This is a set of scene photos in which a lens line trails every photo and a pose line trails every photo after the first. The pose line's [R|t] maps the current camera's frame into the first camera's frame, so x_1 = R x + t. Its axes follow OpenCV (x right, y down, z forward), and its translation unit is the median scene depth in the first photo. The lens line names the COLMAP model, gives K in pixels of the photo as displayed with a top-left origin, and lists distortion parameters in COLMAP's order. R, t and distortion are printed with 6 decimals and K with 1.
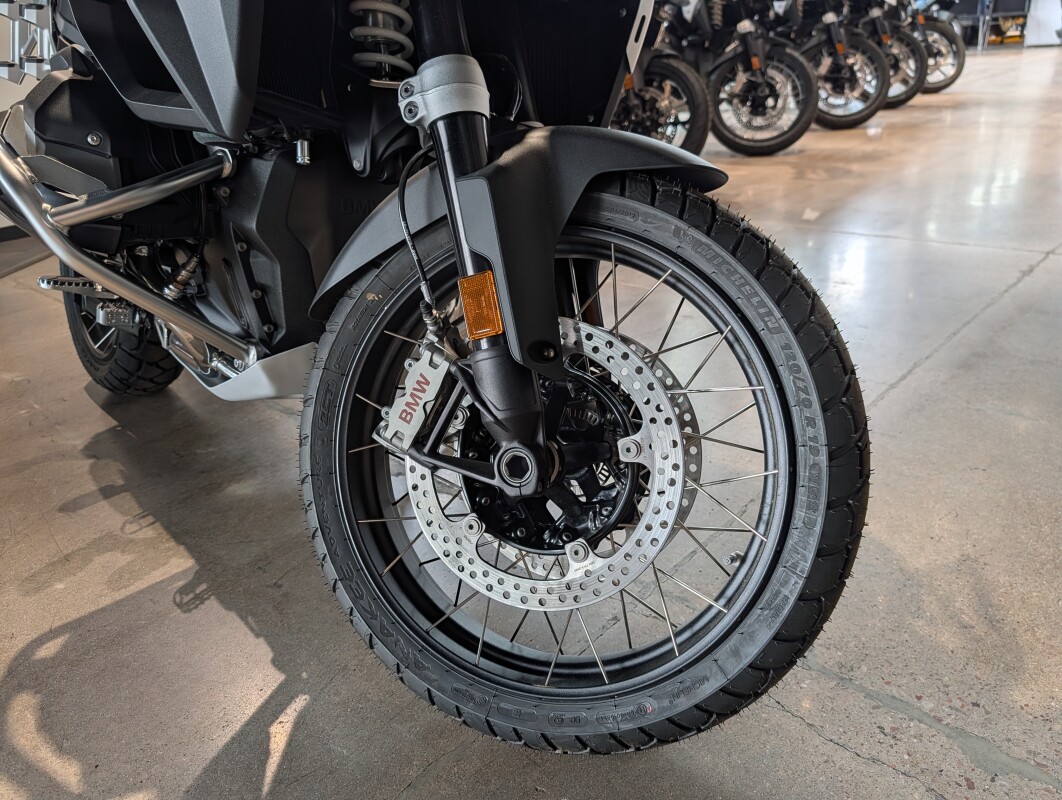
lens RADIAL K [[787.0, 0, 531.0], [0, 787.0, 400.0], [0, 0, 1]] dist [-0.000755, -0.003459]
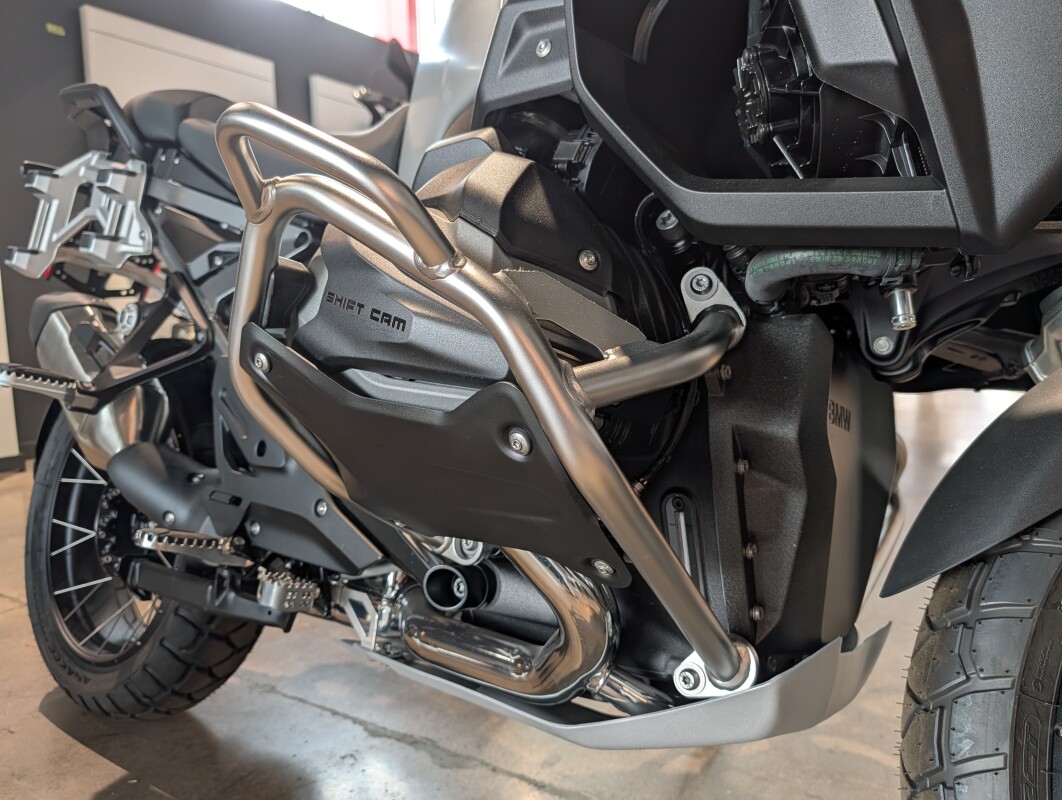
lens RADIAL K [[798.0, 0, 548.7], [0, 798.0, 395.6], [0, 0, 1]] dist [0.002786, 0.000659]
pose [[0.980014, 0.033557, 0.196076, -0.347261], [0.034214, 0.942549, -0.332312, -0.030849], [-0.195963, 0.332379, 0.922563, 0.265753]]
